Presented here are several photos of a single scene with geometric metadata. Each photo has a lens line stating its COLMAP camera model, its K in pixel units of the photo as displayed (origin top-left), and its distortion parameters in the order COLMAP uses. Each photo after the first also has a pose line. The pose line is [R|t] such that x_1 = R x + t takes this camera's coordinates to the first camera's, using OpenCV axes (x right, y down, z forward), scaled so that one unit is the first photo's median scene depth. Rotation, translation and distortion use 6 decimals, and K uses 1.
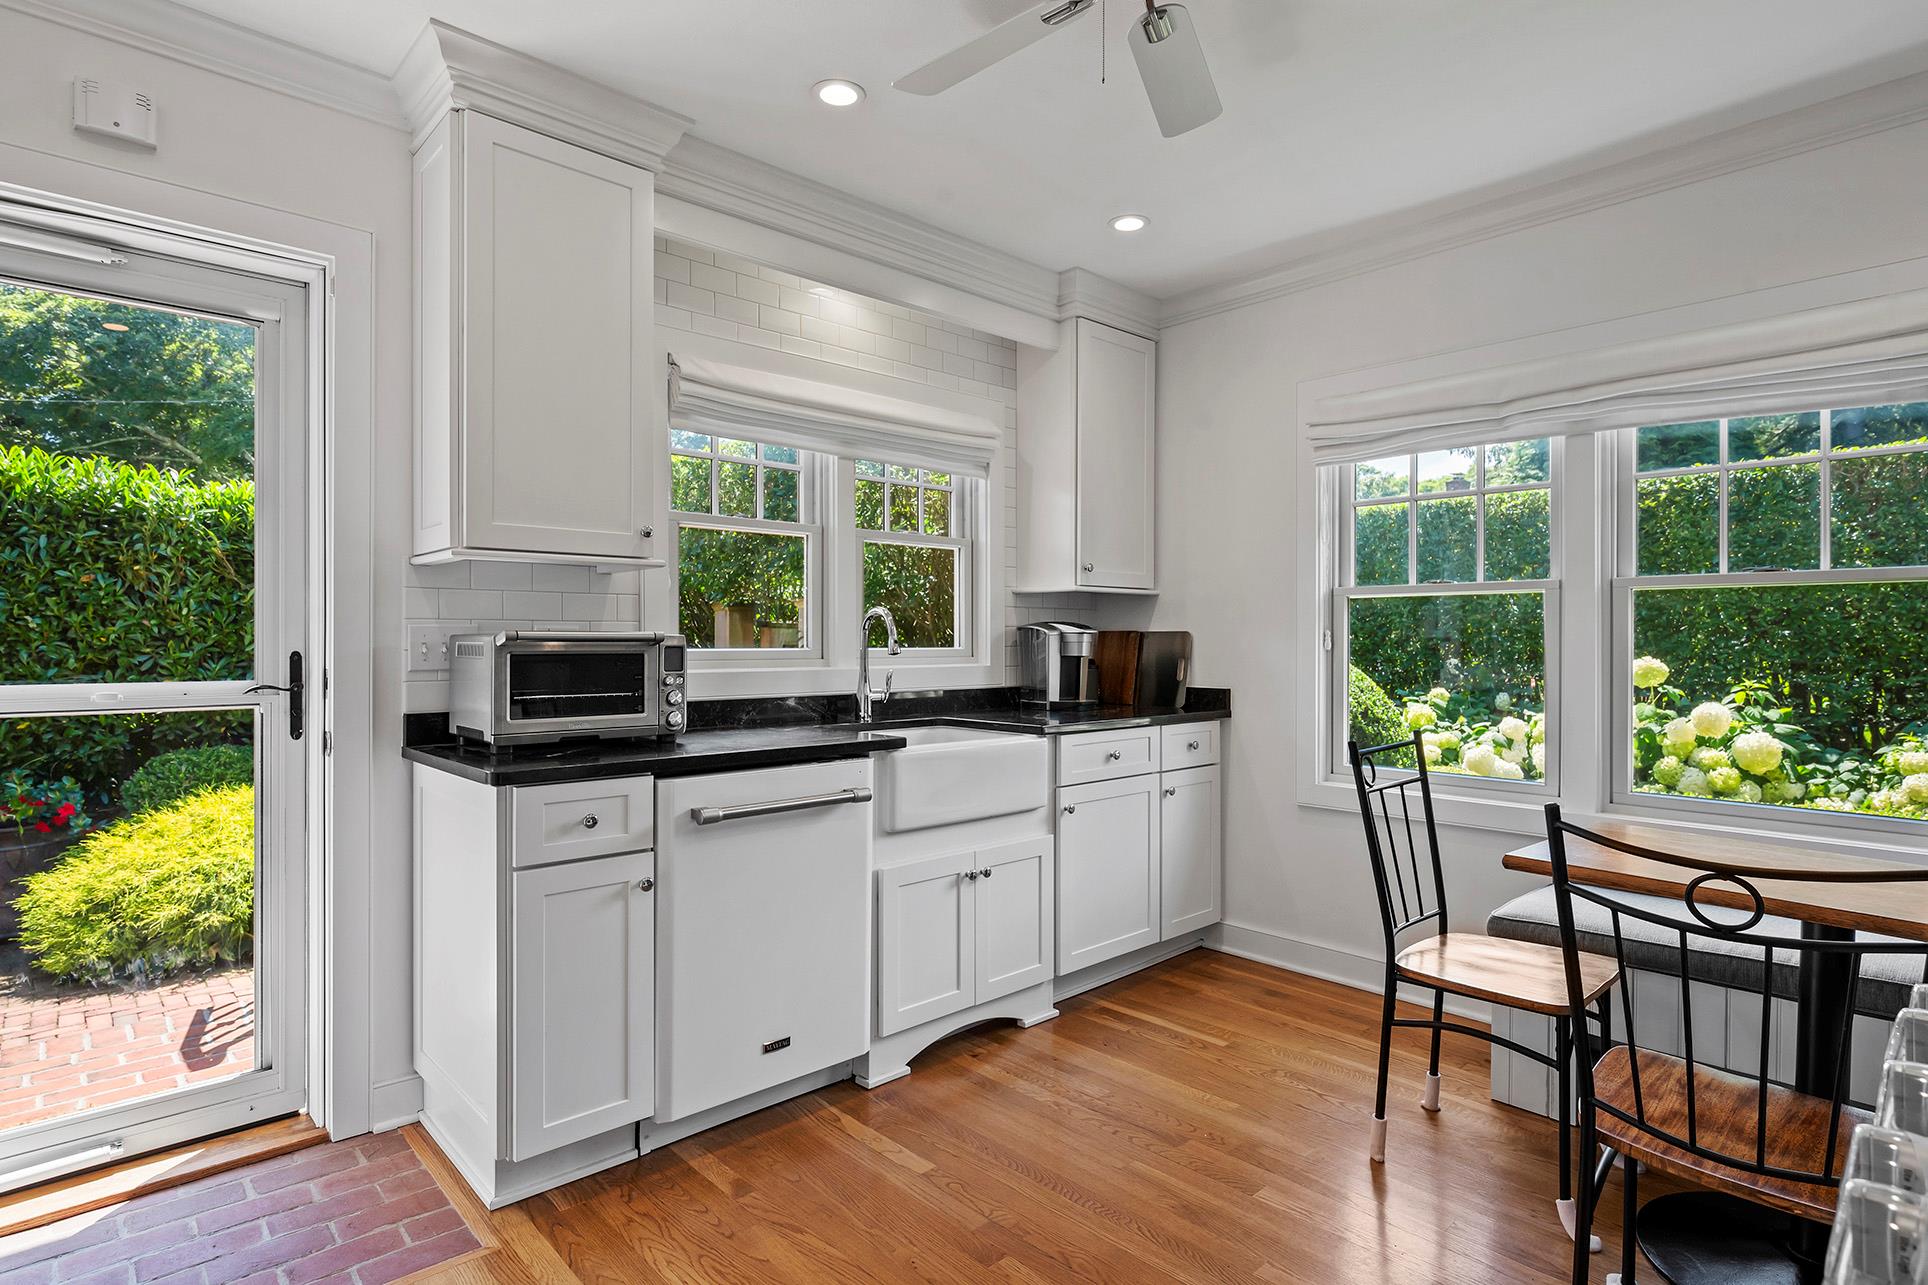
lens RADIAL K [[1002.9, 0, 964.0], [0, 1002.9, 642.5], [0, 0, 1]] dist [-0.002064, -0.000320]
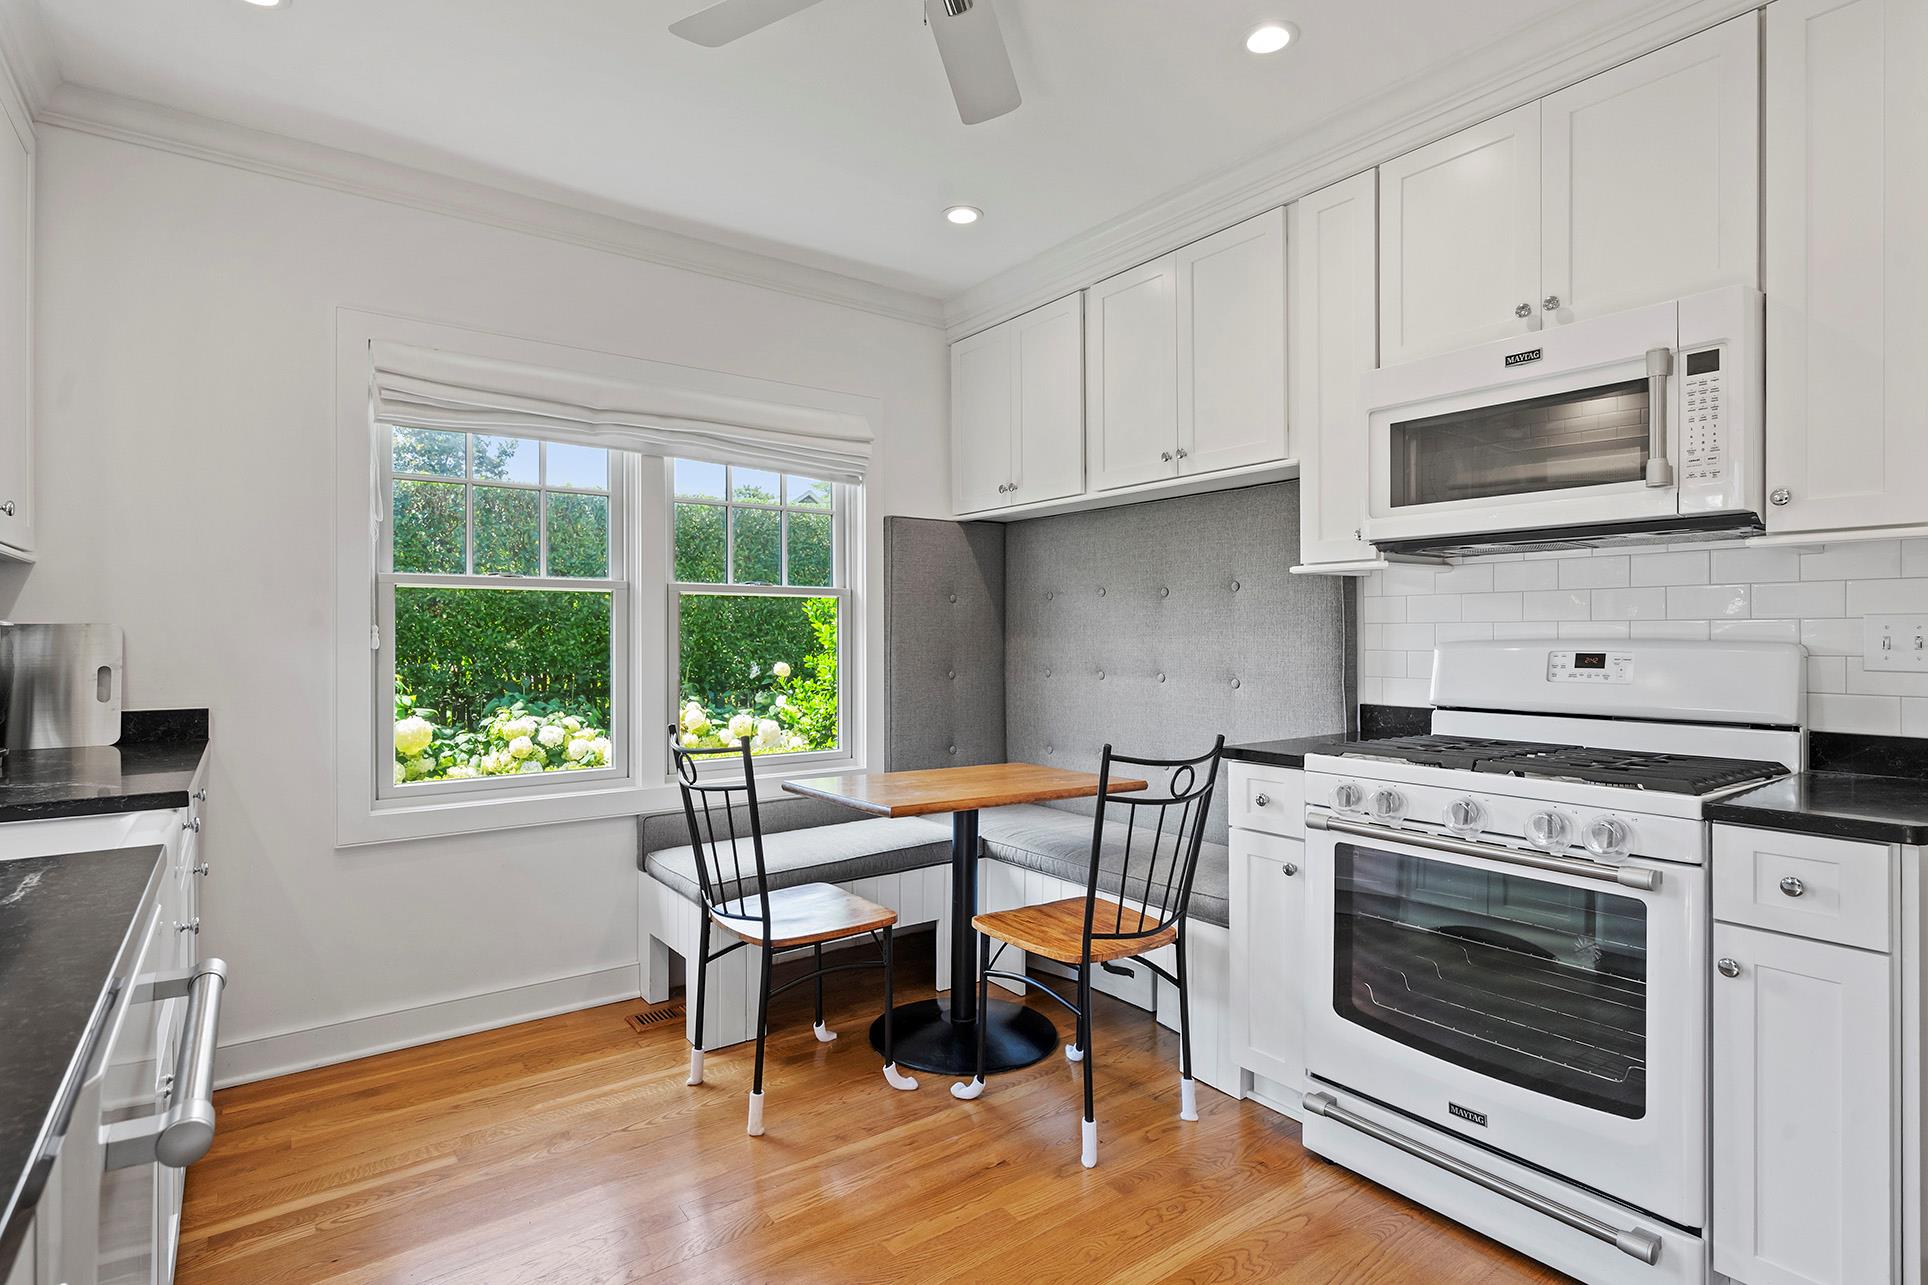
lens RADIAL K [[969.6, 0, 964.0], [0, 969.6, 642.5], [0, 0, 1]] dist [0.037709, -0.000249]
pose [[0.118964, -0.009809, 0.992850, -0.392490], [0.003130, 0.999950, 0.009504, -0.003331], [-0.992894, 0.001977, 0.118989, 0.453204]]
